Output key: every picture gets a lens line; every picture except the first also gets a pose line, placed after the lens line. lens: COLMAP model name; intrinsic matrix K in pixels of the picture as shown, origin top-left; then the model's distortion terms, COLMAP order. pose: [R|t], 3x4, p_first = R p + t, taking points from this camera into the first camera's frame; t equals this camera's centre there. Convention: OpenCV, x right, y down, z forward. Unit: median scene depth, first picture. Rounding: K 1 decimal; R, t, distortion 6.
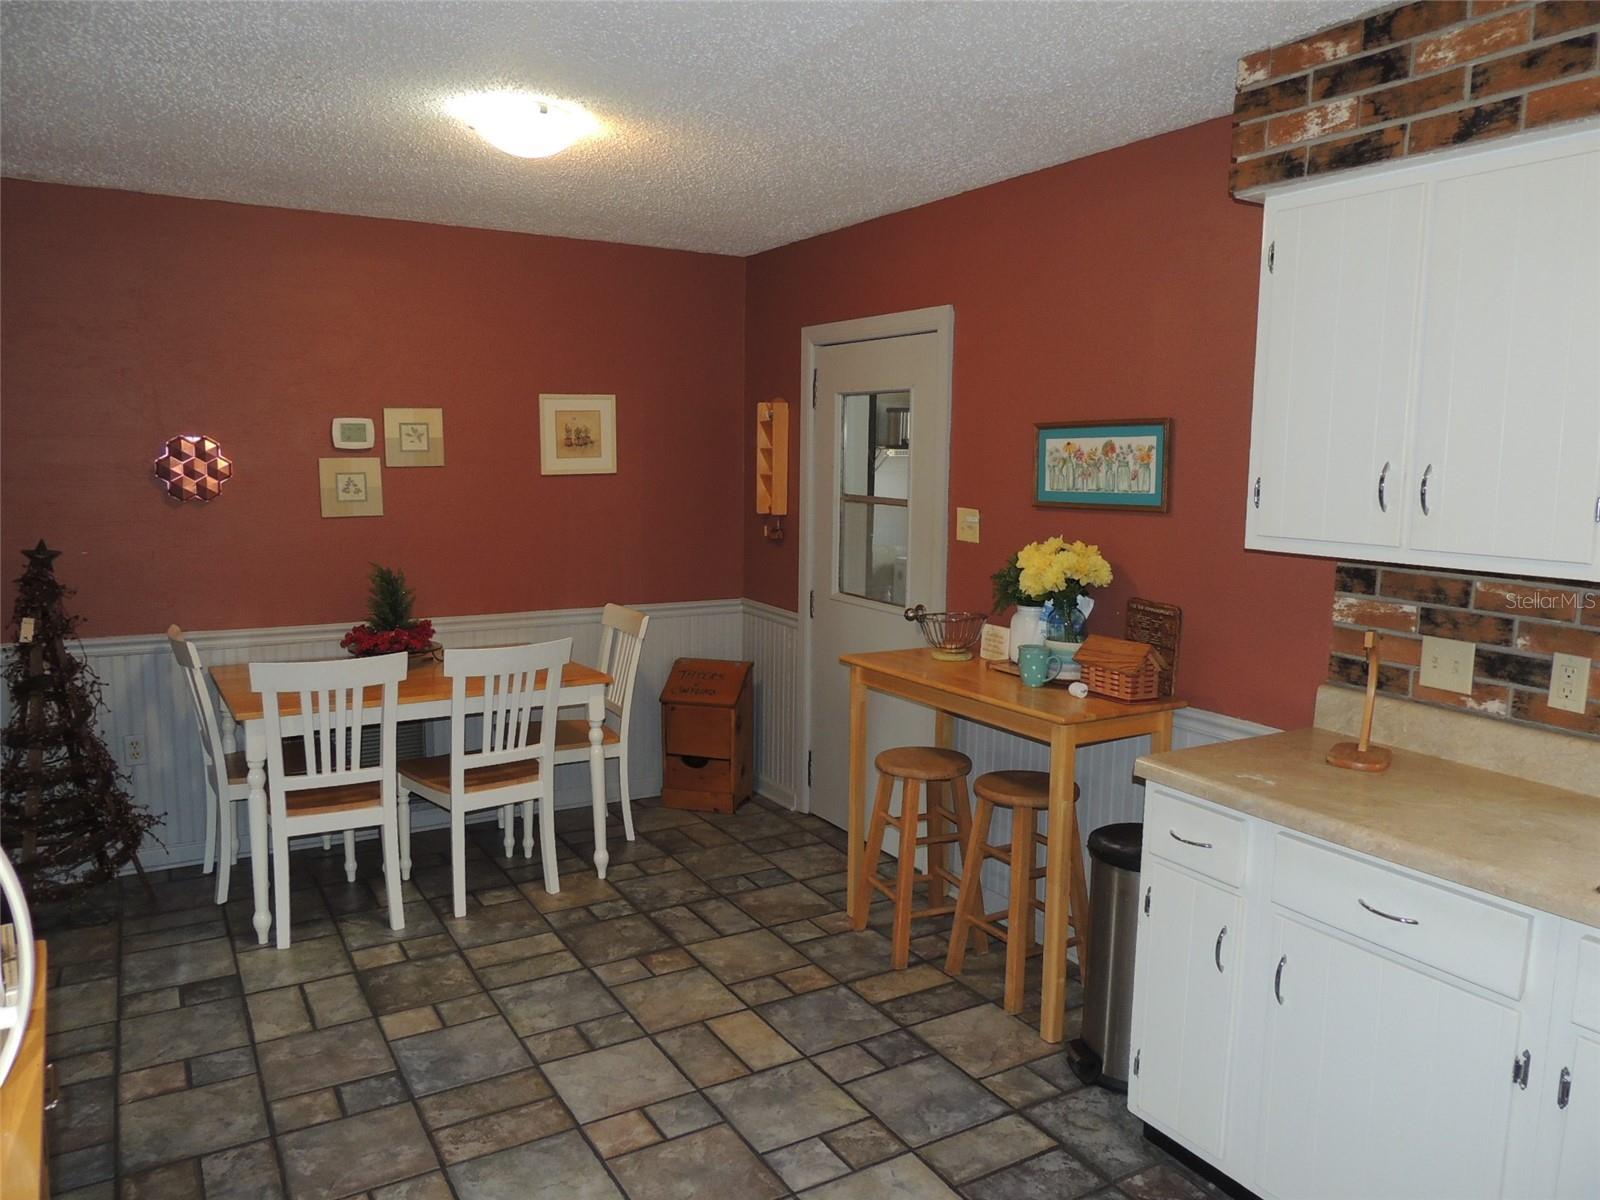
lens RADIAL K [[1143.6, 0, 806.5], [0, 1143.6, 591.2], [0, 0, 1]] dist [-0.009676, 0.001297]
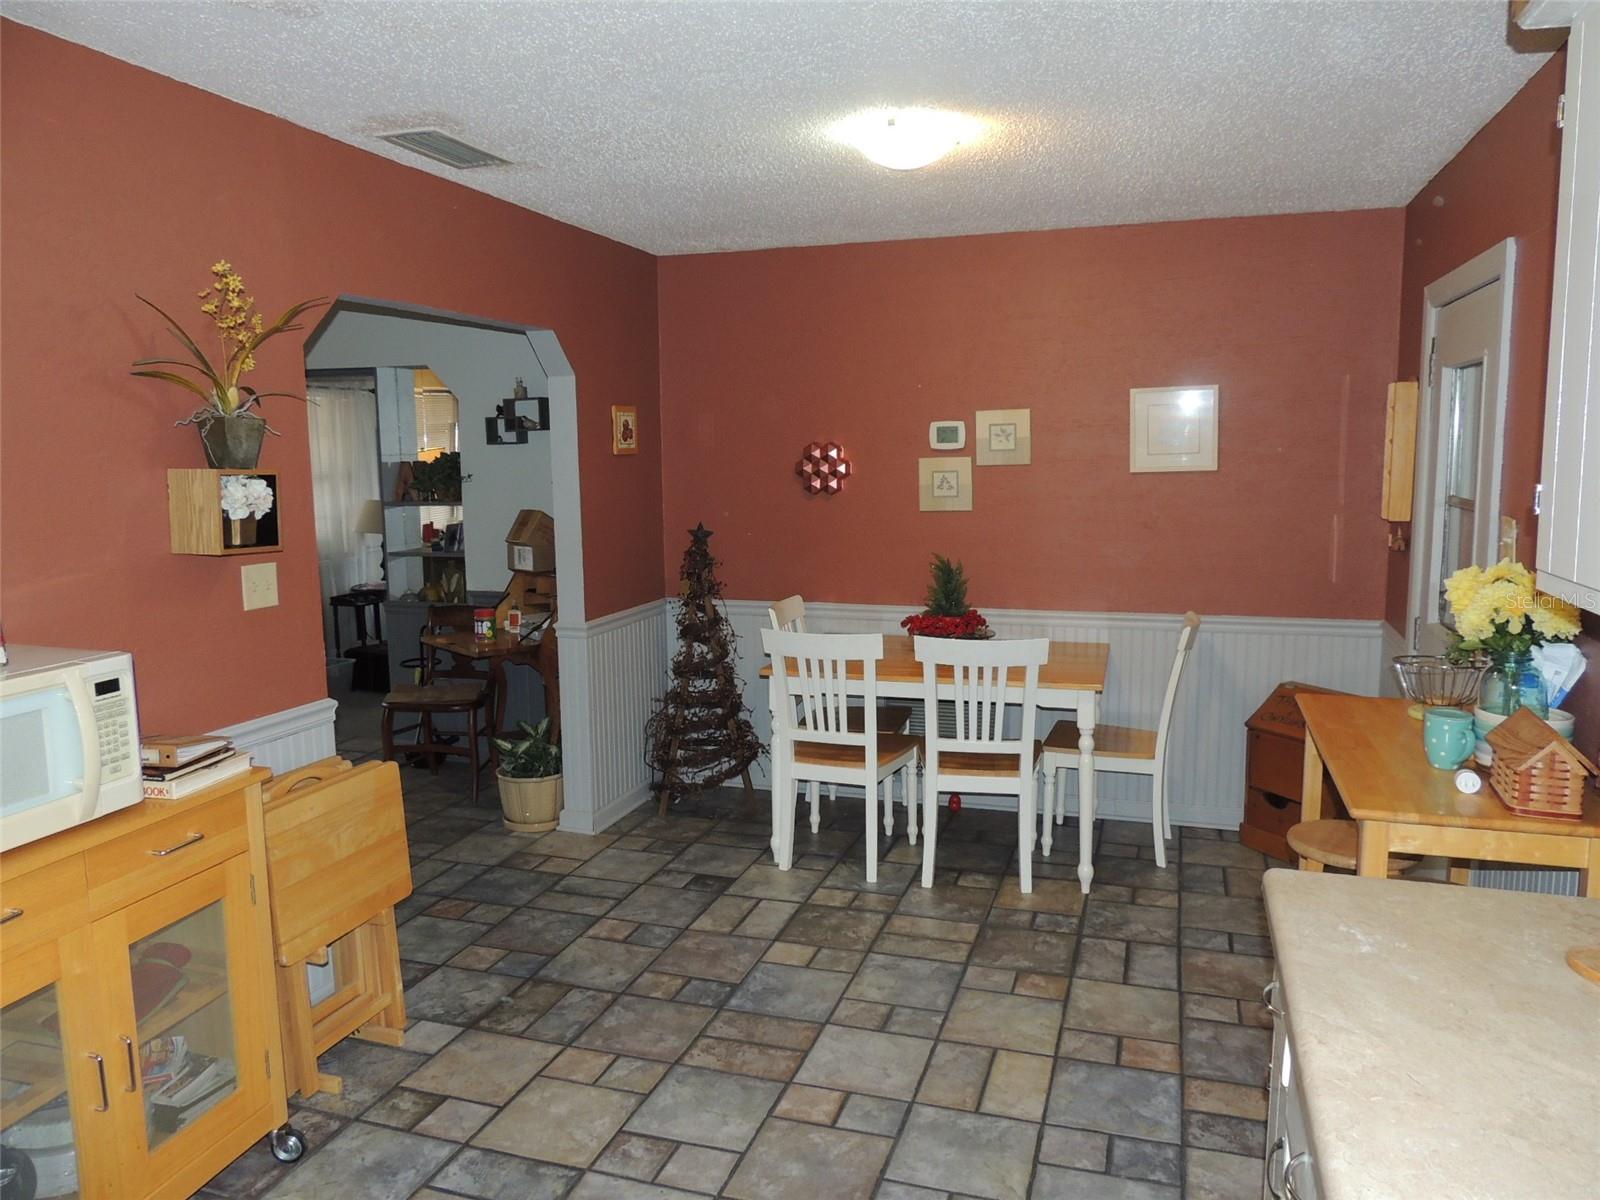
lens RADIAL K [[1143.6, 0, 808.2], [0, 1143.6, 595.5], [0, 0, 1]] dist [-0.009676, 0.001297]
pose [[0.661774, 0.076565, -0.745784, 0.430325], [-0.070988, 0.996701, 0.039334, -0.022559], [0.746335, 0.026912, 0.665026, 0.213860]]
